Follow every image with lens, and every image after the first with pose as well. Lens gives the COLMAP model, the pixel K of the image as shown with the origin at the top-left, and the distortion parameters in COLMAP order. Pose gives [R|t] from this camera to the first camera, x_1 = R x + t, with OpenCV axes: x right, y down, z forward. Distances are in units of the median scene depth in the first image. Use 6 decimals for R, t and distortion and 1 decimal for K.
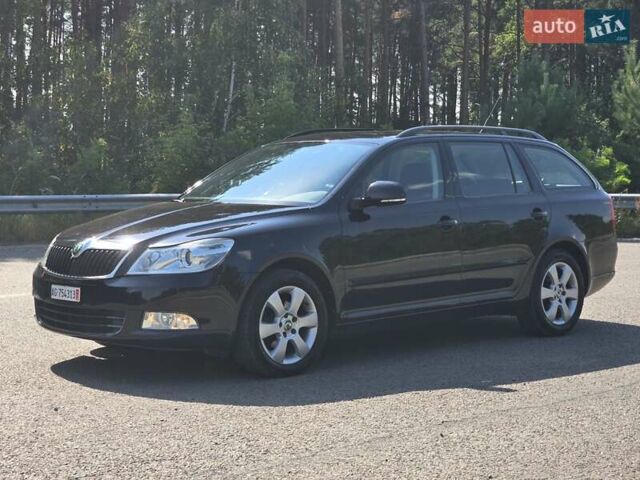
lens RADIAL K [[1188.1, 0, 320.0], [0, 1188.1, 240.0], [0, 0, 1]] dist [-0.048261, 0.284859]
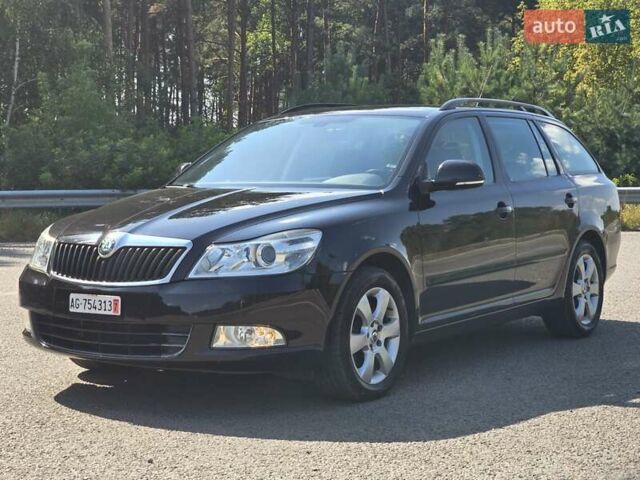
lens RADIAL K [[1188.1, 0, 320.0], [0, 1188.1, 240.0], [0, 0, 1]] dist [-0.048261, 0.284859]
pose [[0.974644, -0.016415, 0.223160, -0.241581], [0.016496, 0.999863, 0.001503, 0.004276], [-0.223154, 0.002217, 0.974781, 0.215582]]
